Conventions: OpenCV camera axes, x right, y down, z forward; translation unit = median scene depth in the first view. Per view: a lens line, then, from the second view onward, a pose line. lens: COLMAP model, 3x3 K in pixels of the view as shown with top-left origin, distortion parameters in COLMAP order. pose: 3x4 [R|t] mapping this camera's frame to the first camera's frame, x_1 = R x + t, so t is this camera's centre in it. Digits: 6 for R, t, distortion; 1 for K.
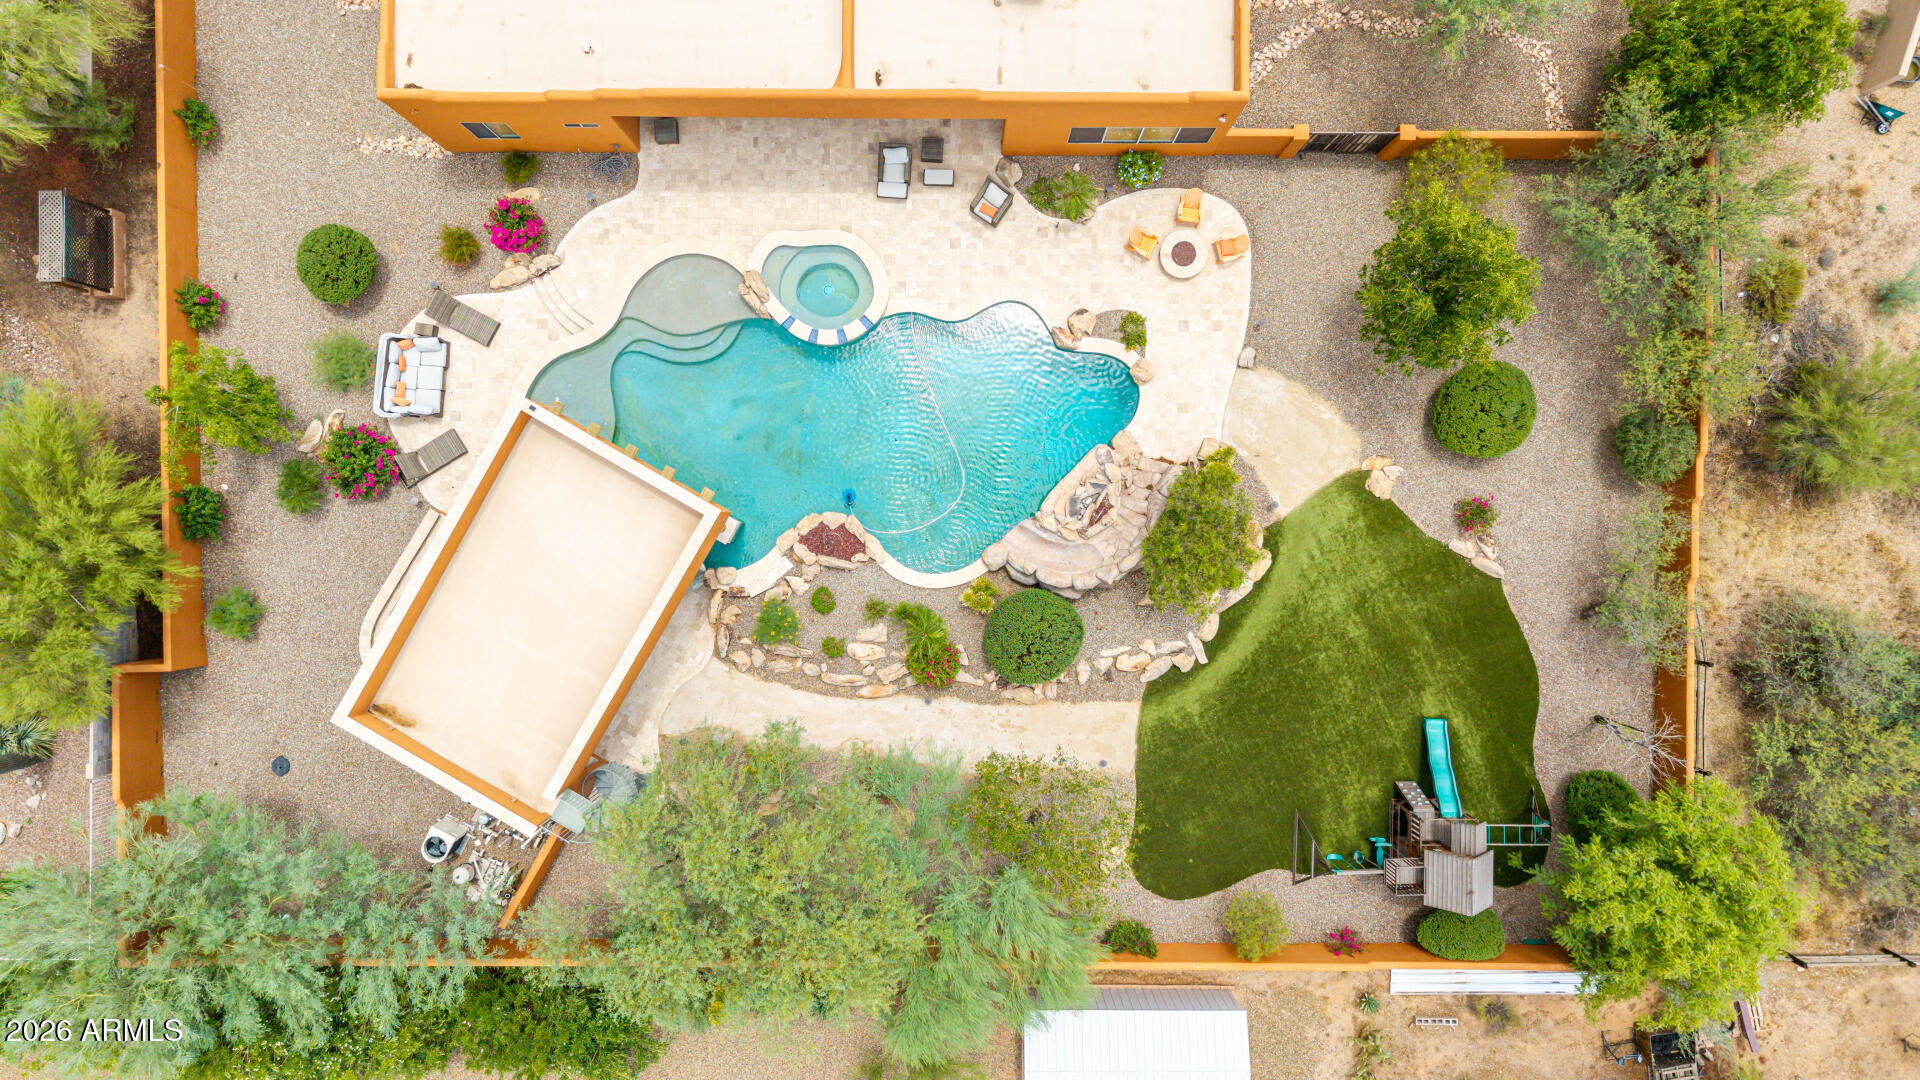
lens RADIAL K [[1321.3, 0, 960.0], [0, 1321.3, 540.0], [0, 0, 1]] dist [0.055552, -0.086690]
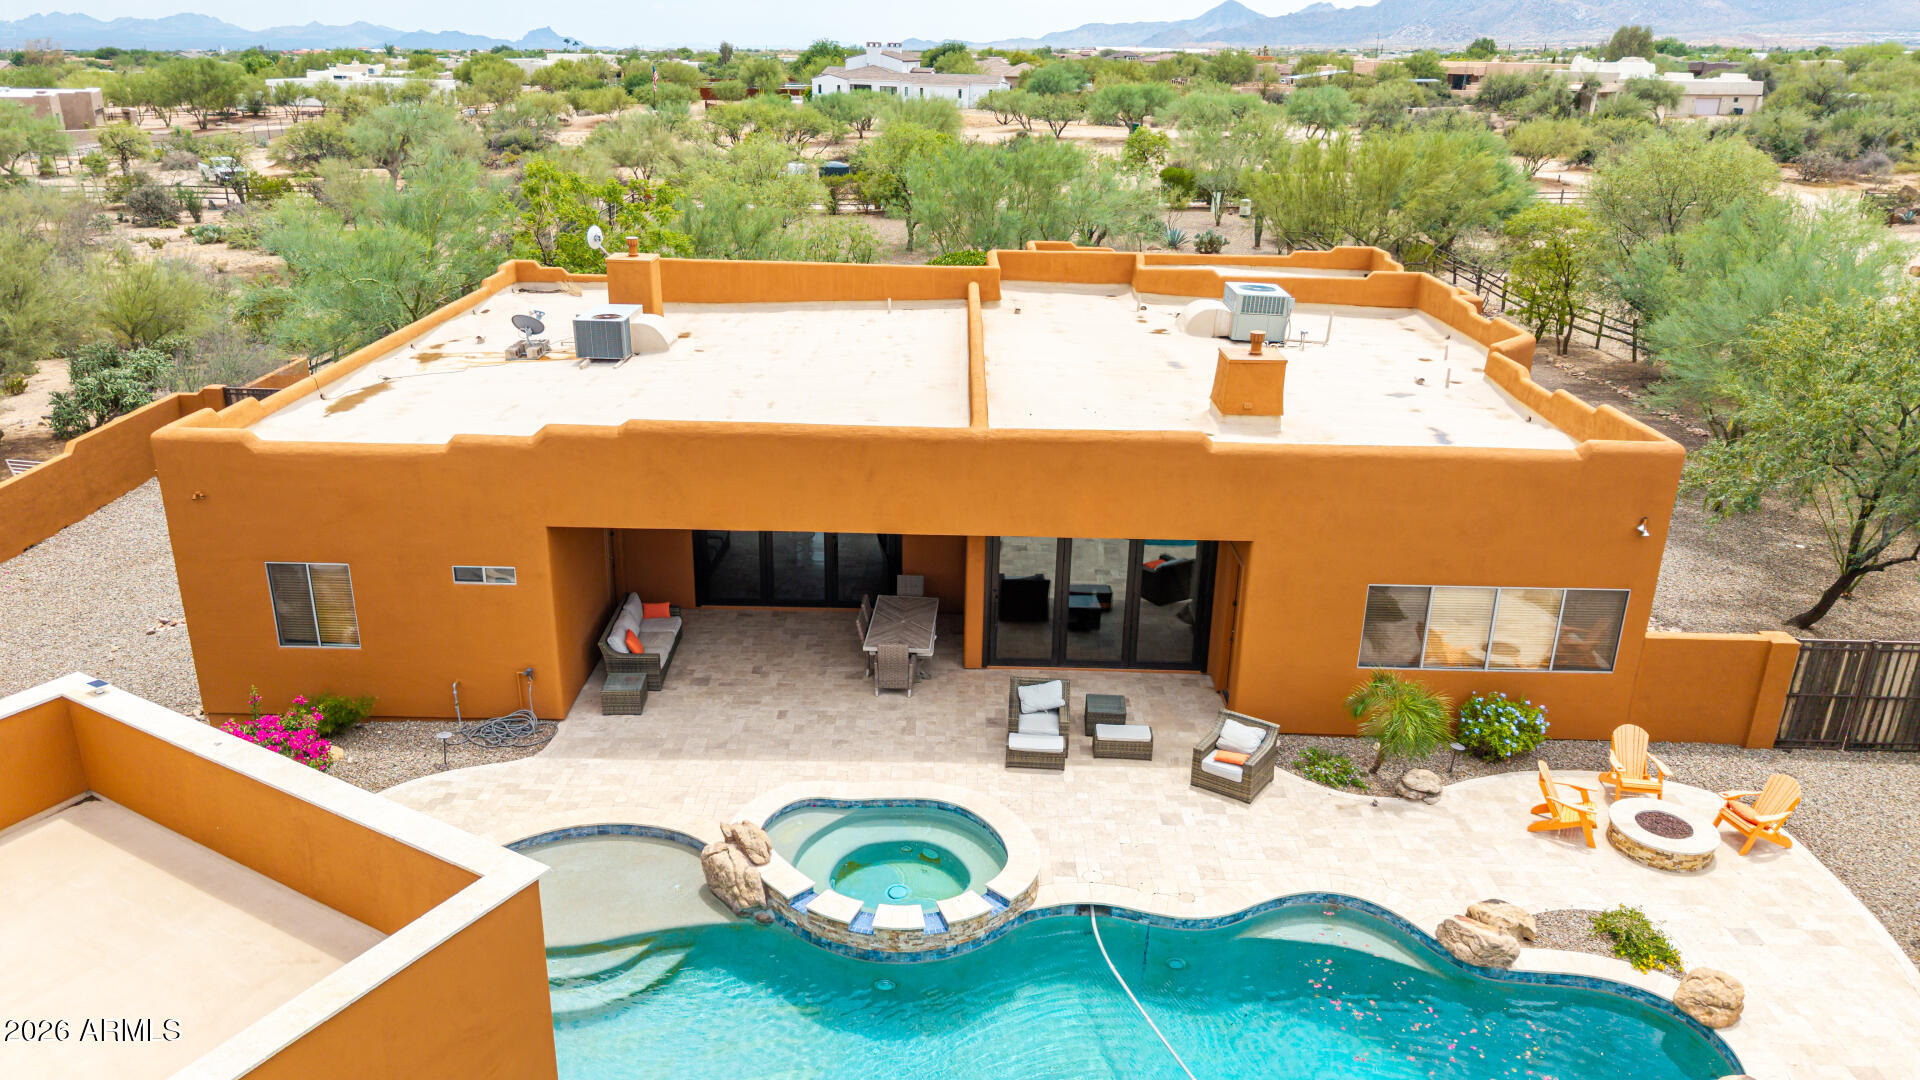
lens RADIAL K [[1331.7, 0, 960.0], [0, 1331.7, 540.0], [0, 0, 1]] dist [0.050631, -0.075178]
pose [[0.999819, 0.016937, 0.008649, -0.086048], [0.002363, 0.340638, -0.940192, 0.195710], [-0.018870, 0.940042, 0.340536, 0.742124]]
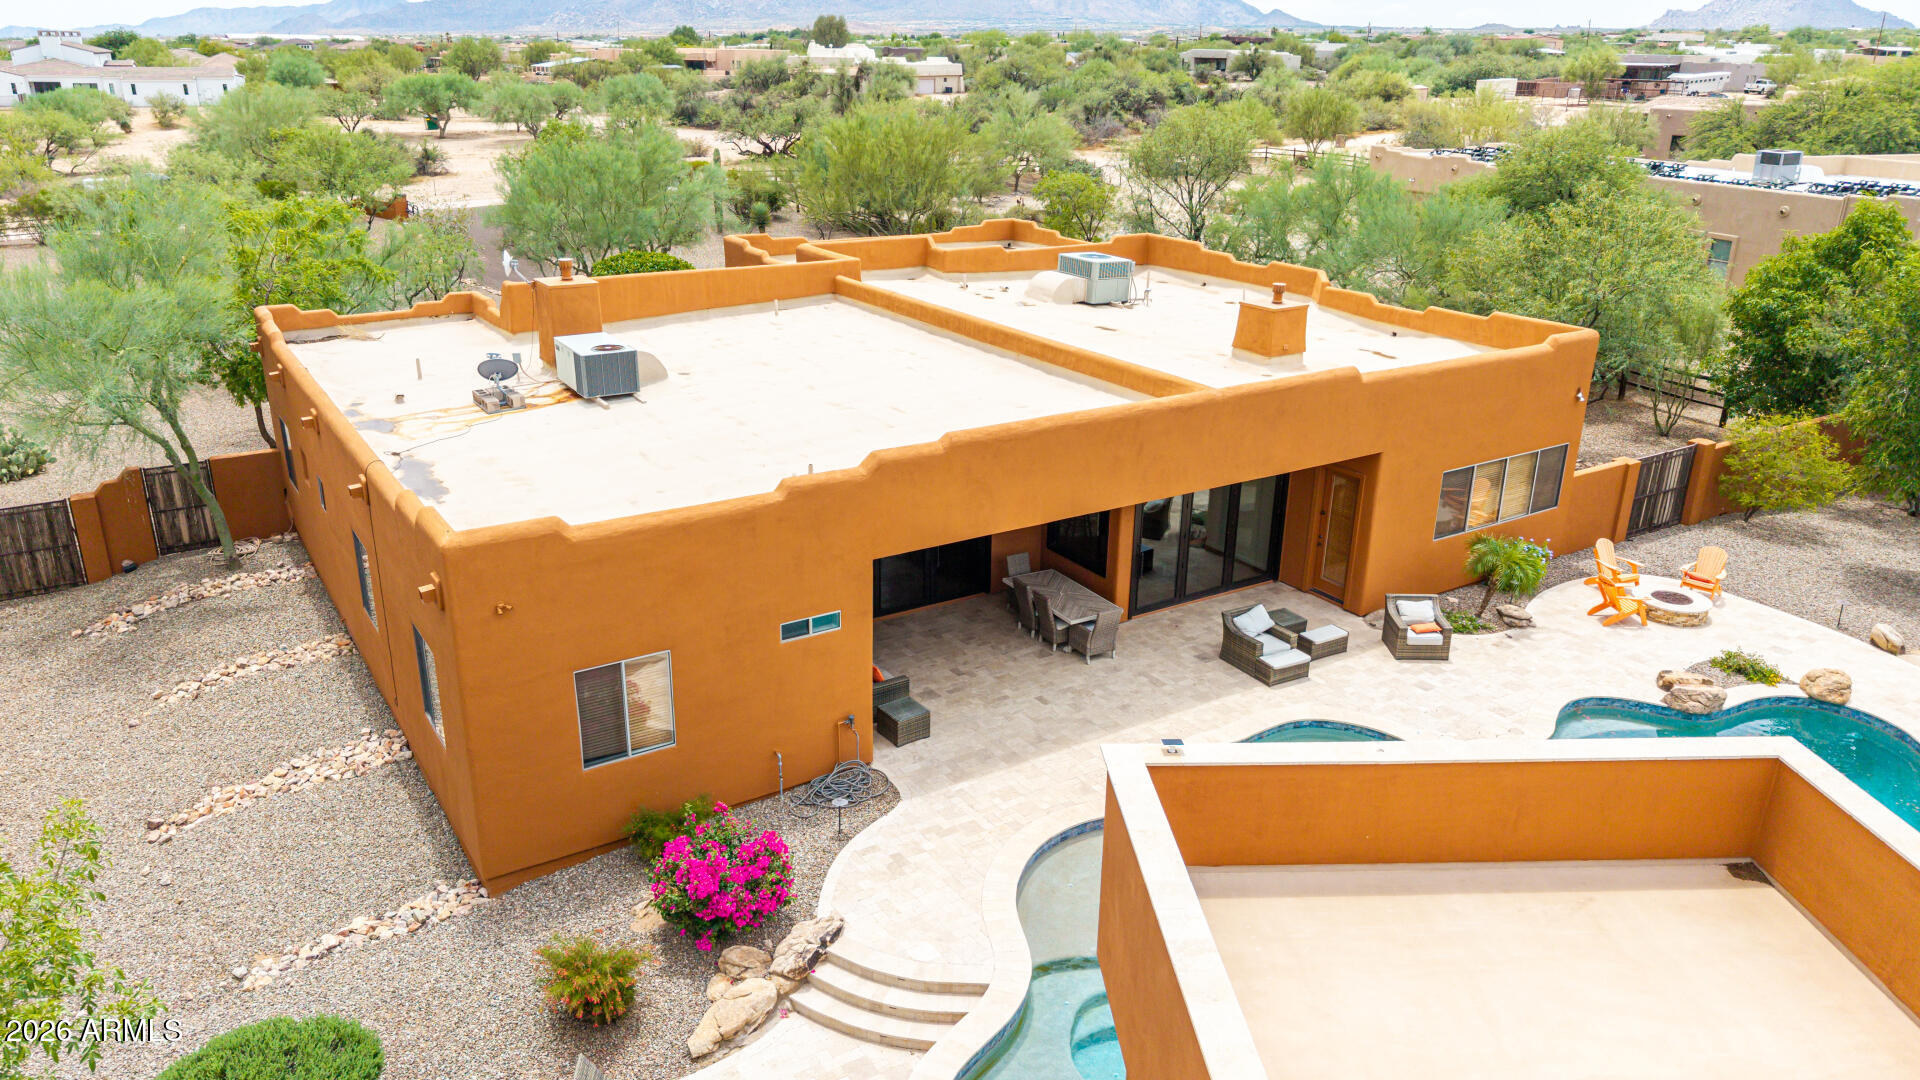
lens RADIAL K [[1321.3, 0, 960.0], [0, 1321.3, 540.0], [0, 0, 1]] dist [0.055552, -0.086690]
pose [[0.836825, -0.179514, 0.517203, -0.461409], [0.547367, 0.292743, -0.784022, 0.100887], [-0.010664, 0.939189, 0.343235, 0.743743]]
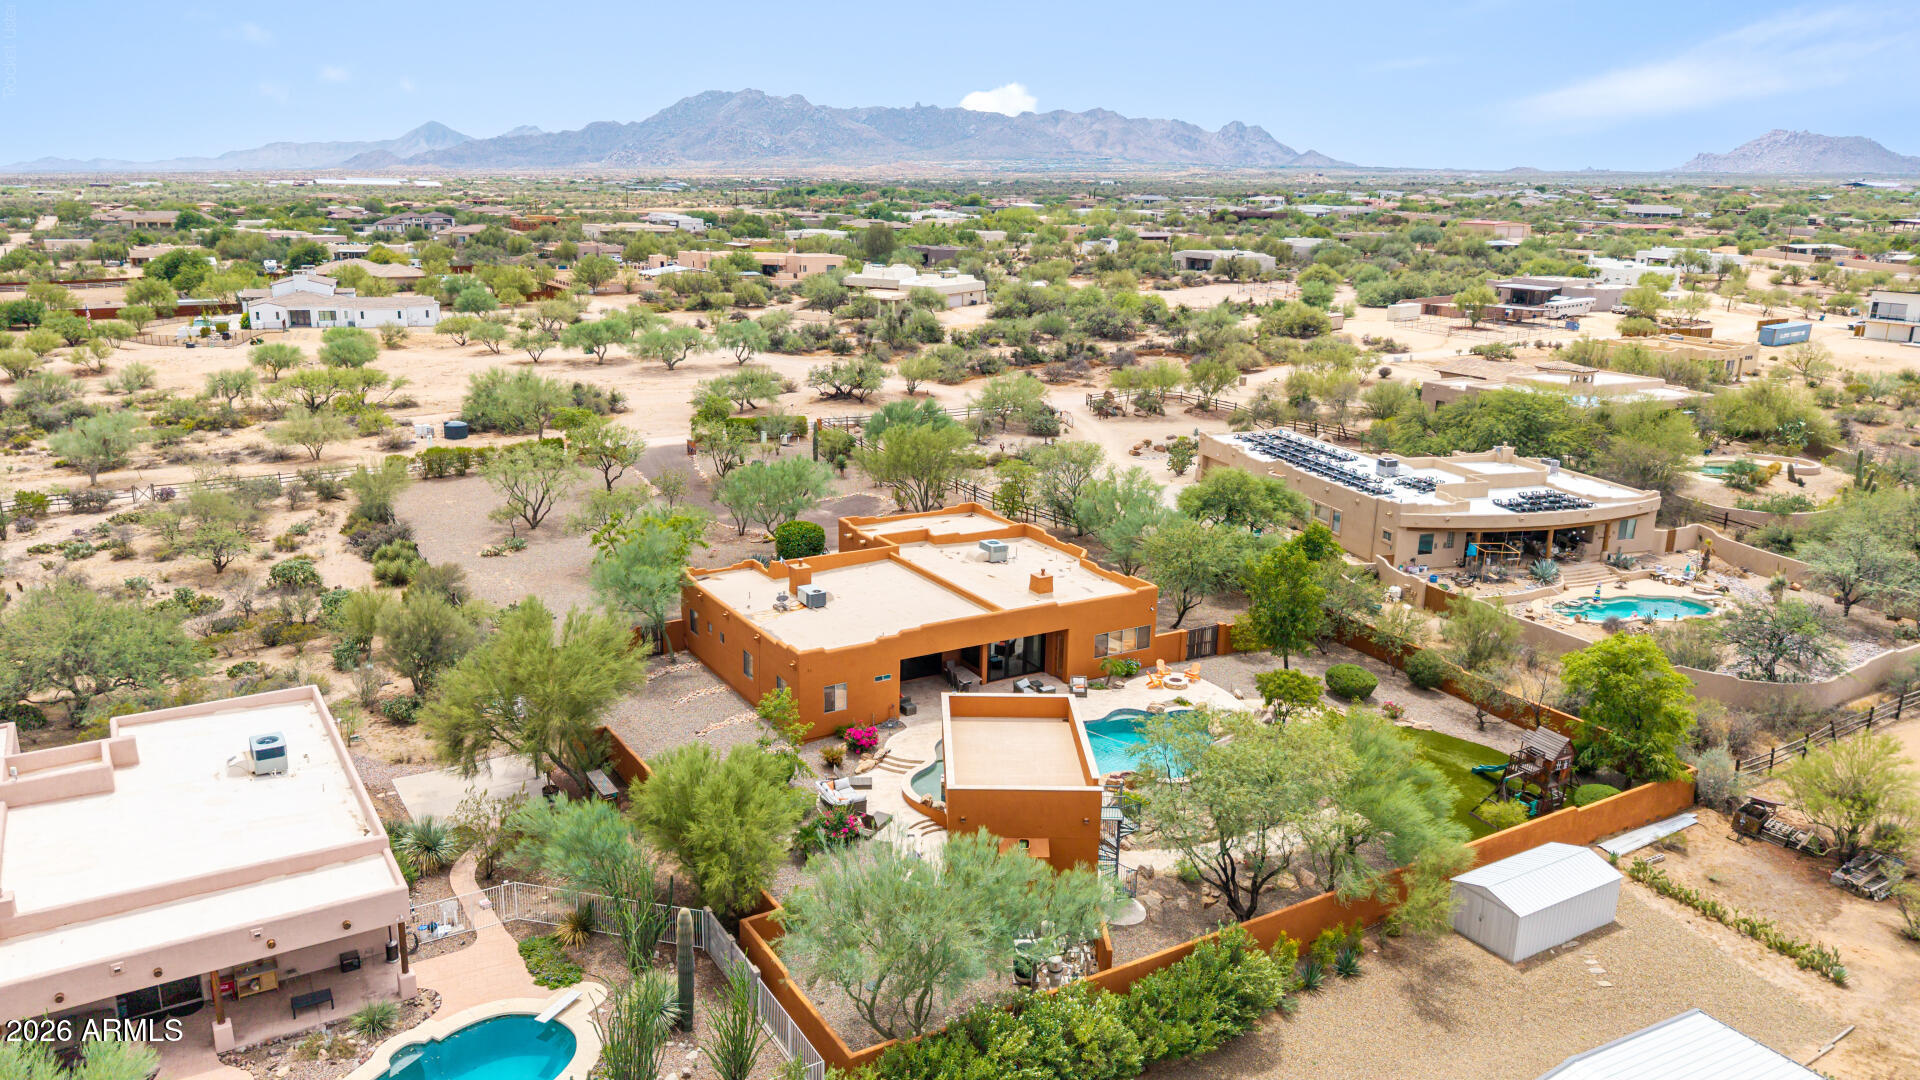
lens RADIAL K [[1321.3, 0, 960.0], [0, 1321.3, 540.0], [0, 0, 1]] dist [0.055552, -0.086690]
pose [[0.853129, -0.118879, 0.507974, -1.036740], [0.521432, 0.225490, -0.822960, 1.142485], [-0.016711, 0.966965, 0.254360, 0.320703]]
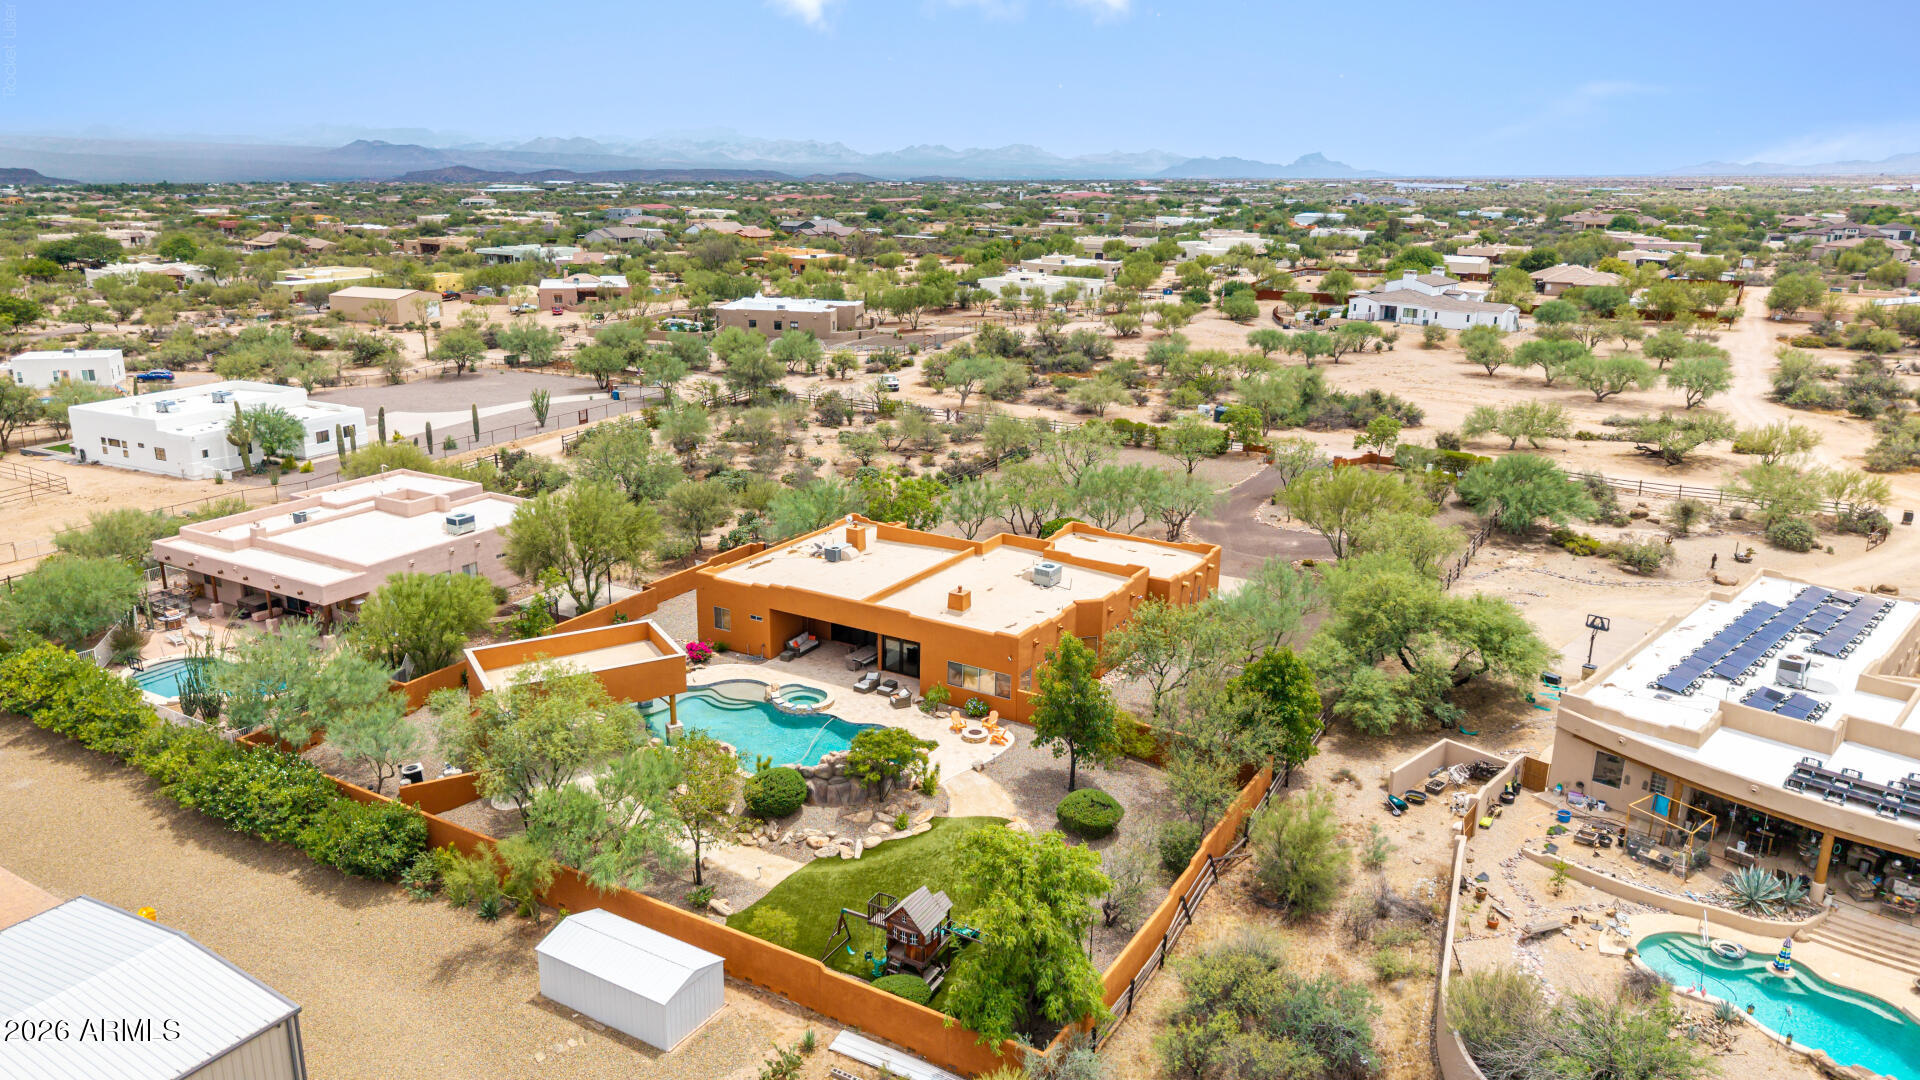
lens RADIAL K [[1321.3, 0, 960.0], [0, 1321.3, 540.0], [0, 0, 1]] dist [0.055552, -0.086690]
pose [[0.861627, 0.153590, -0.483745, 0.967060], [-0.507208, 0.225992, -0.831666, 1.212172], [-0.018413, 0.961945, 0.272623, 0.262088]]
